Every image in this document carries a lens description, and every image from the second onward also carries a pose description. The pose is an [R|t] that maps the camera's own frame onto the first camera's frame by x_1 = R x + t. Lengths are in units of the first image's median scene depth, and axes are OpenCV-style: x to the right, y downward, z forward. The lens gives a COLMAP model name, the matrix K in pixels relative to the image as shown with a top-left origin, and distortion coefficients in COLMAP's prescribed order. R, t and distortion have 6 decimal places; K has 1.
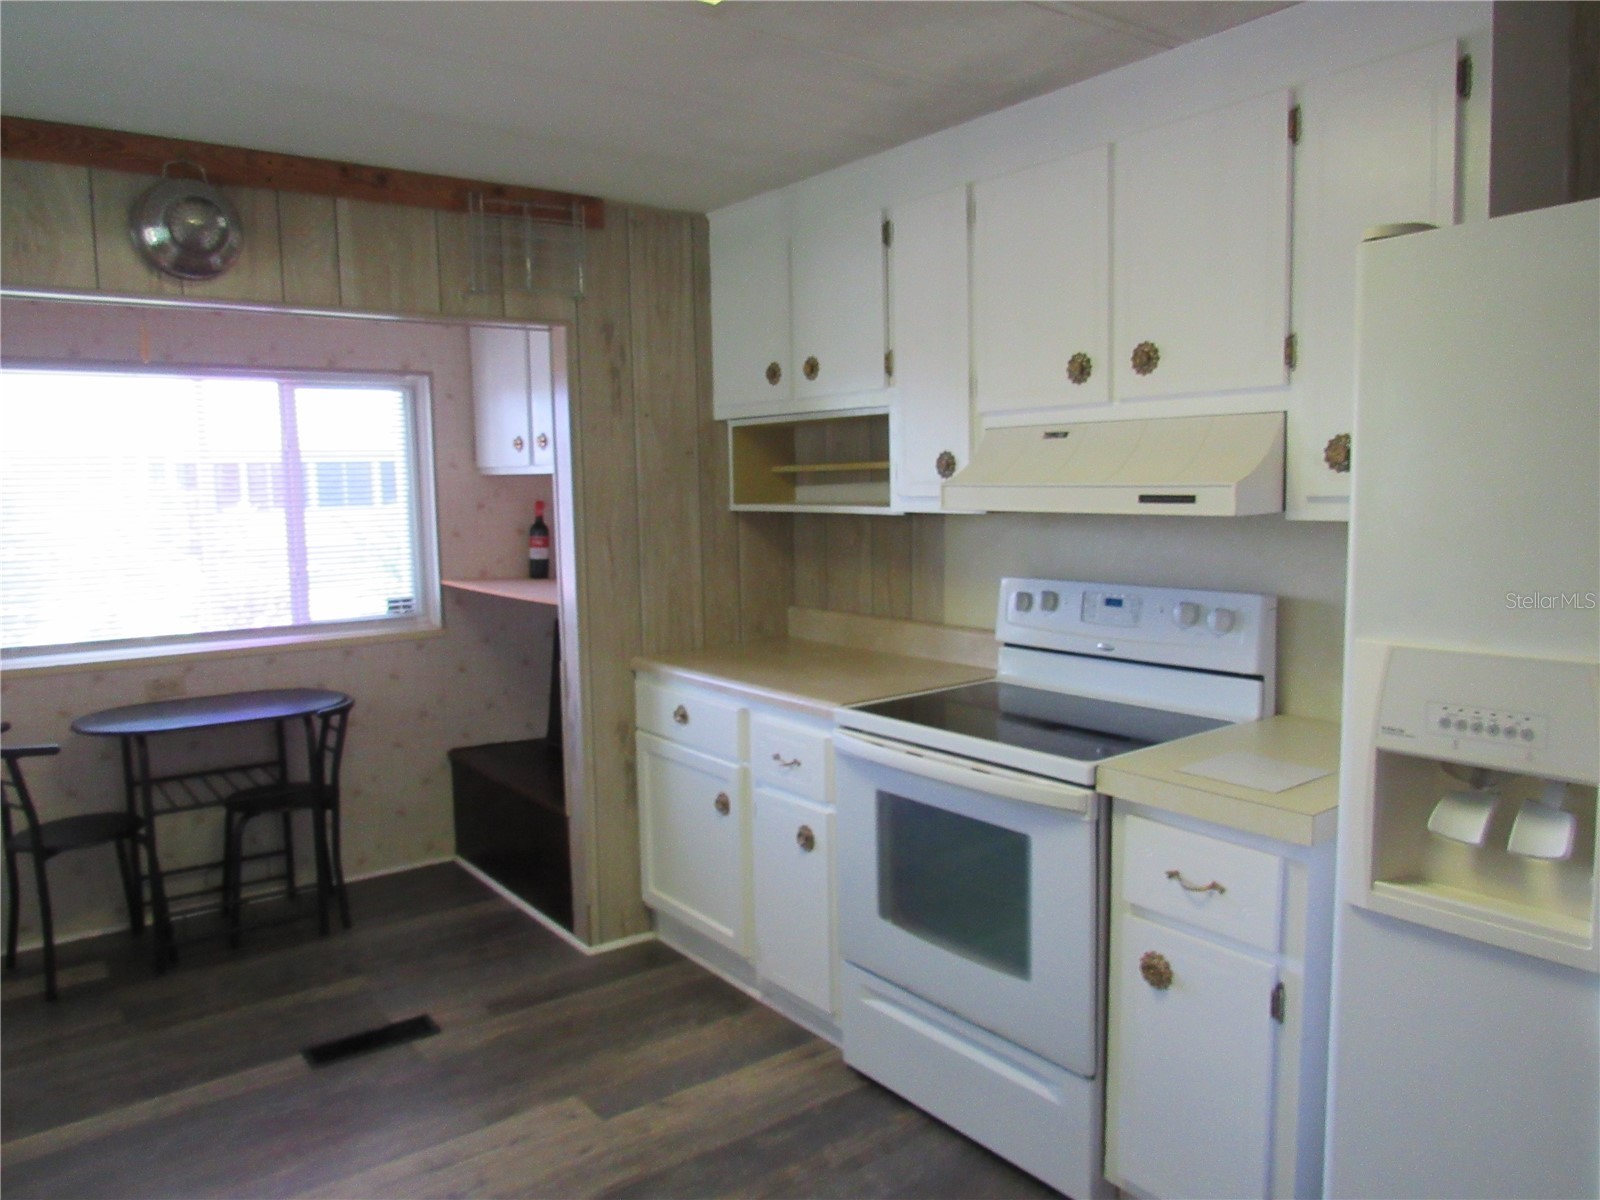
lens RADIAL K [[1139.5, 0, 800.0], [0, 1139.5, 600.0], [0, 0, 1]] dist [-0.027919, 0.000467]
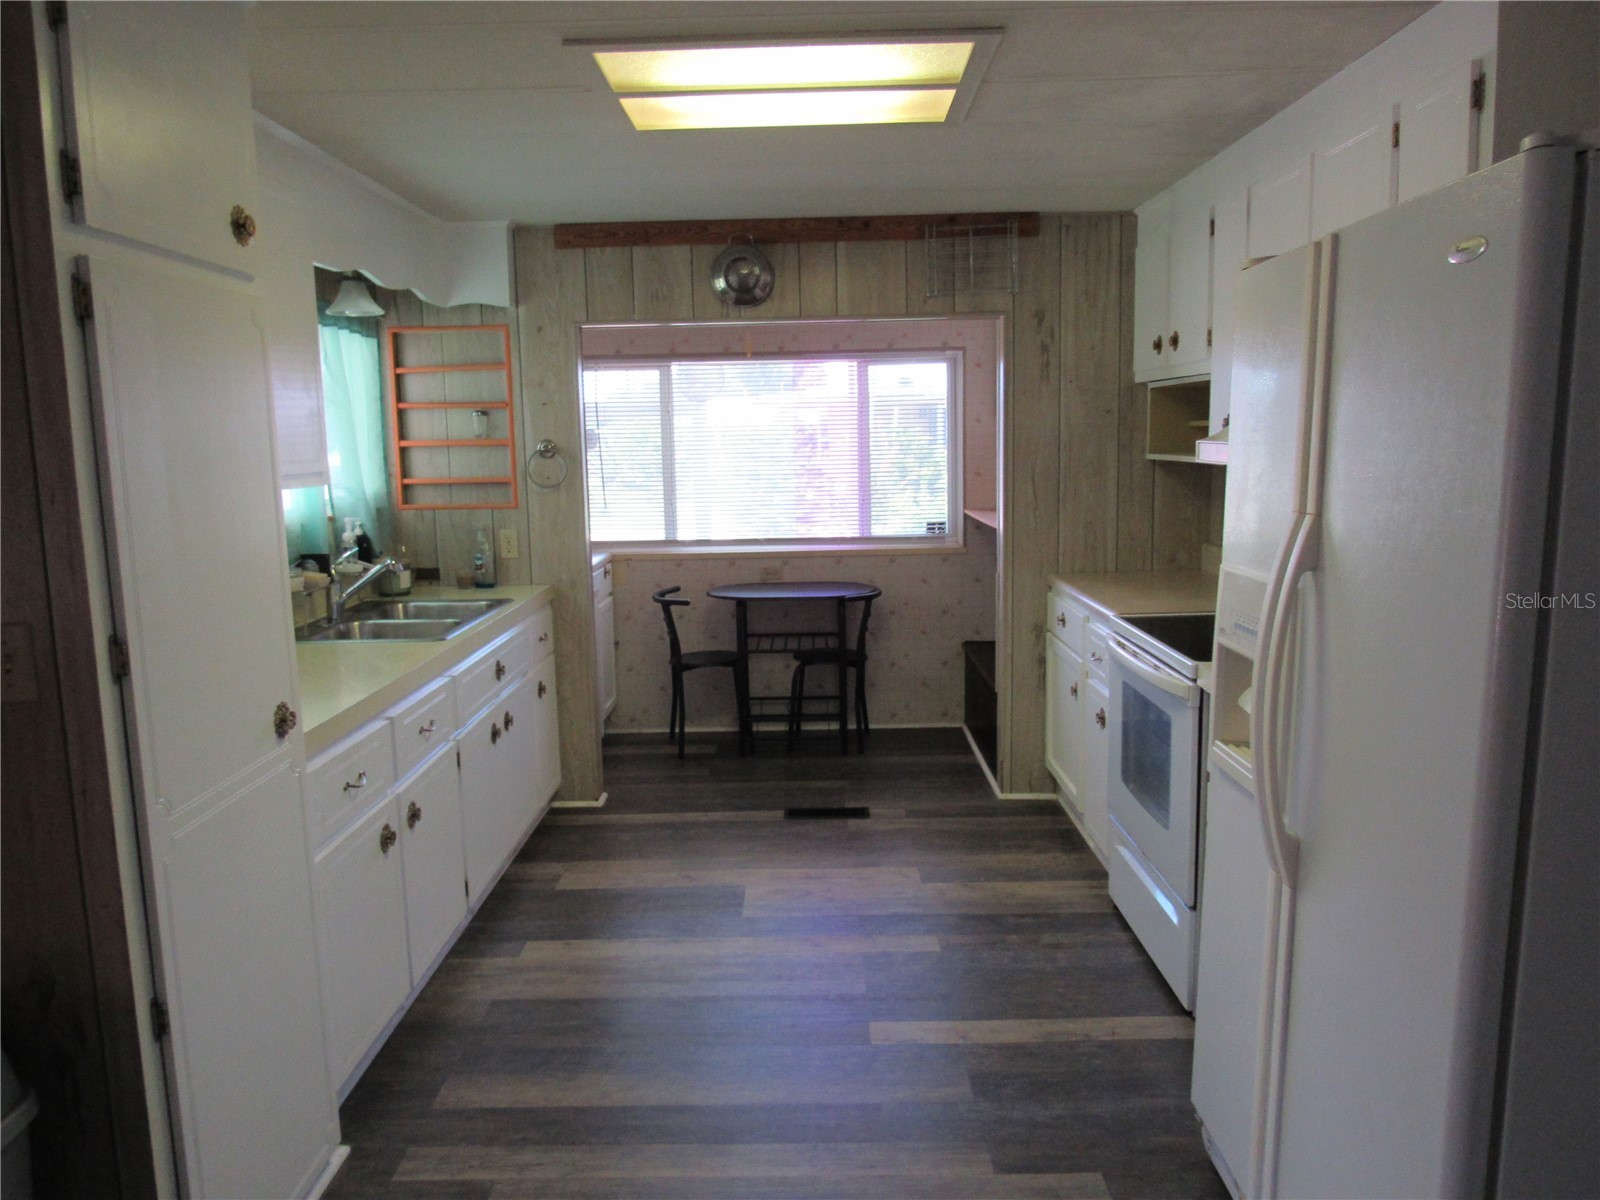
lens RADIAL K [[1139.5, 0, 800.0], [0, 1139.5, 600.0], [0, 0, 1]] dist [-0.027919, 0.000467]
pose [[0.792215, 0.087301, -0.603965, 0.402928], [-0.055790, 0.995931, 0.070780, 0.004588], [0.607686, -0.022378, 0.793862, -0.174777]]
